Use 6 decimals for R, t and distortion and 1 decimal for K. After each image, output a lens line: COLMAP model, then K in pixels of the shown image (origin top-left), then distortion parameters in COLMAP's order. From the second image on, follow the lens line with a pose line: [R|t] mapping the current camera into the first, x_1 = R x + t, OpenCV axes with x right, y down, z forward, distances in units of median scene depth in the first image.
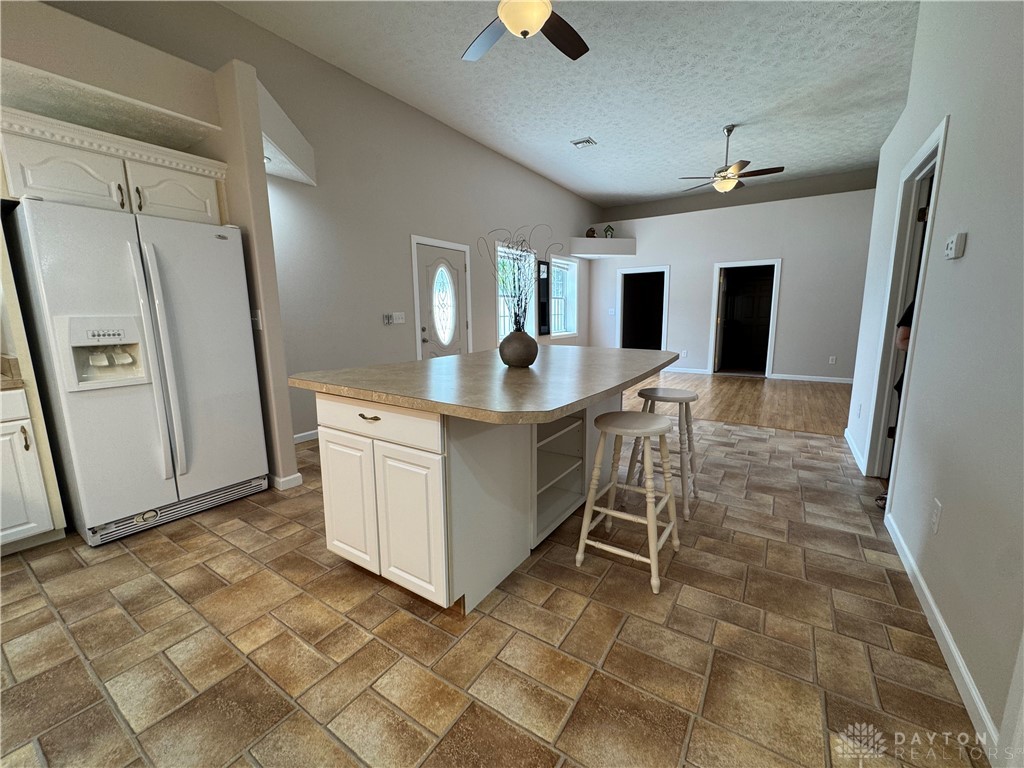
lens RADIAL K [[412.1, 0, 512.2], [0, 412.1, 384.0], [0, 0, 1]] dist [-0.004794, 0.000846]
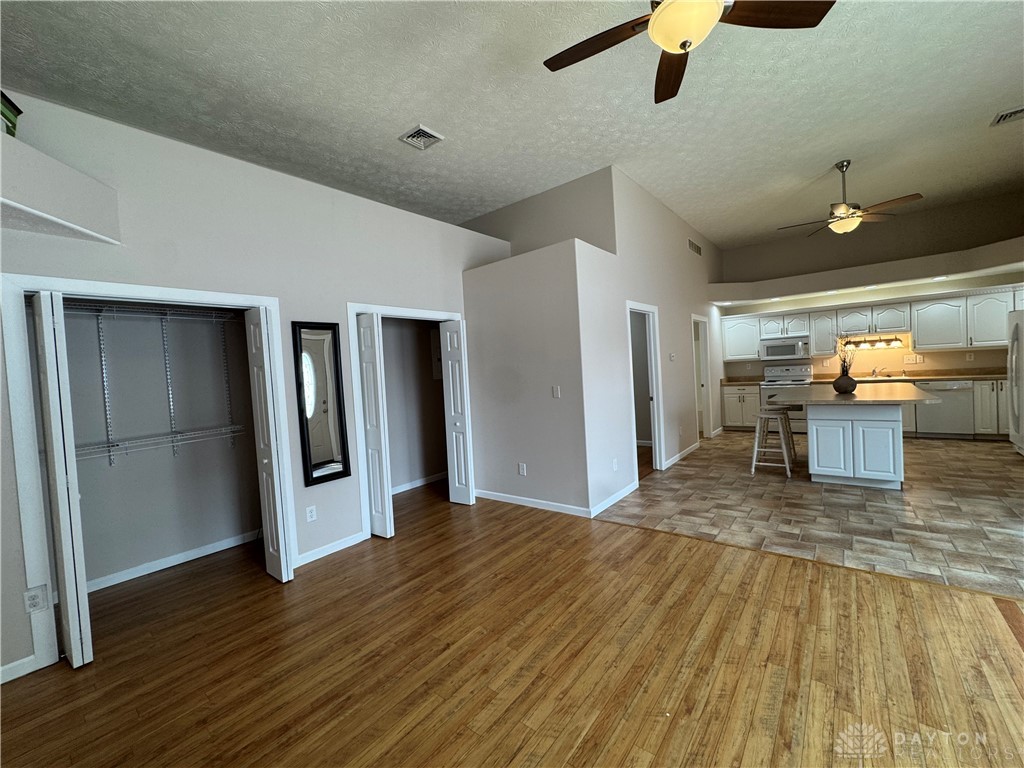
lens RADIAL K [[412.1, 0, 515.4], [0, 412.1, 382.4], [0, 0, 1]] dist [-0.004794, 0.000846]
pose [[-0.992854, 0.069625, 0.096916, 0.991926], [0.088022, 0.975667, 0.200812, -0.445327], [-0.080577, 0.207908, -0.974824, 2.145953]]
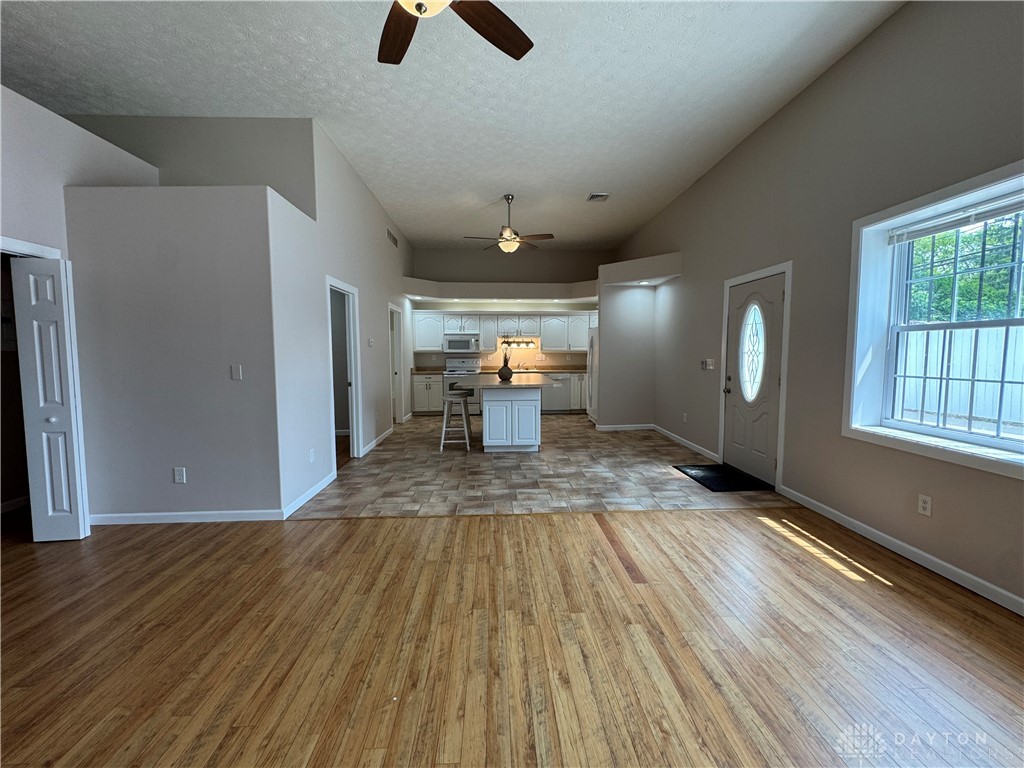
lens RADIAL K [[412.1, 0, 508.8], [0, 412.1, 382.5], [0, 0, 1]] dist [-0.004794, 0.000846]
pose [[-0.813338, 0.059238, -0.578768, 1.029726], [-0.086565, 0.971407, 0.221075, -0.412813], [0.575315, 0.229910, -0.784955, 2.099050]]
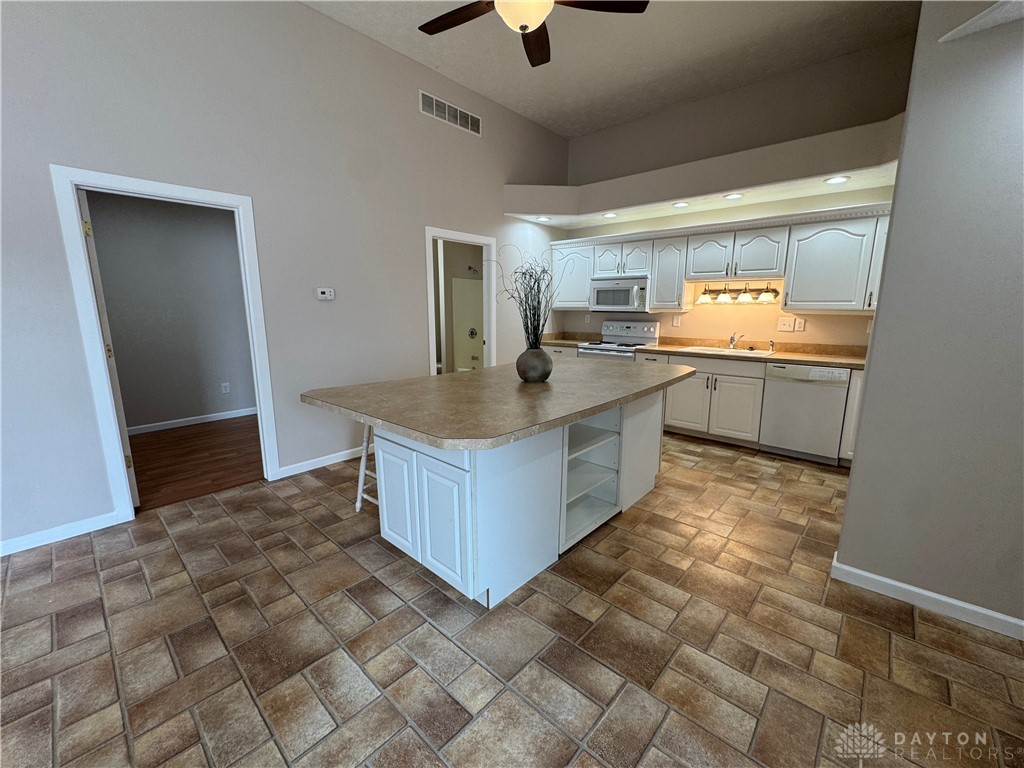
lens RADIAL K [[412.1, 0, 515.3], [0, 412.1, 383.9], [0, 0, 1]] dist [-0.004794, 0.000846]
pose [[-0.987822, -0.018582, 0.154473, -0.070415], [0.036728, 0.936933, 0.347574, -0.282530], [-0.151189, 0.349014, -0.924841, 1.381850]]
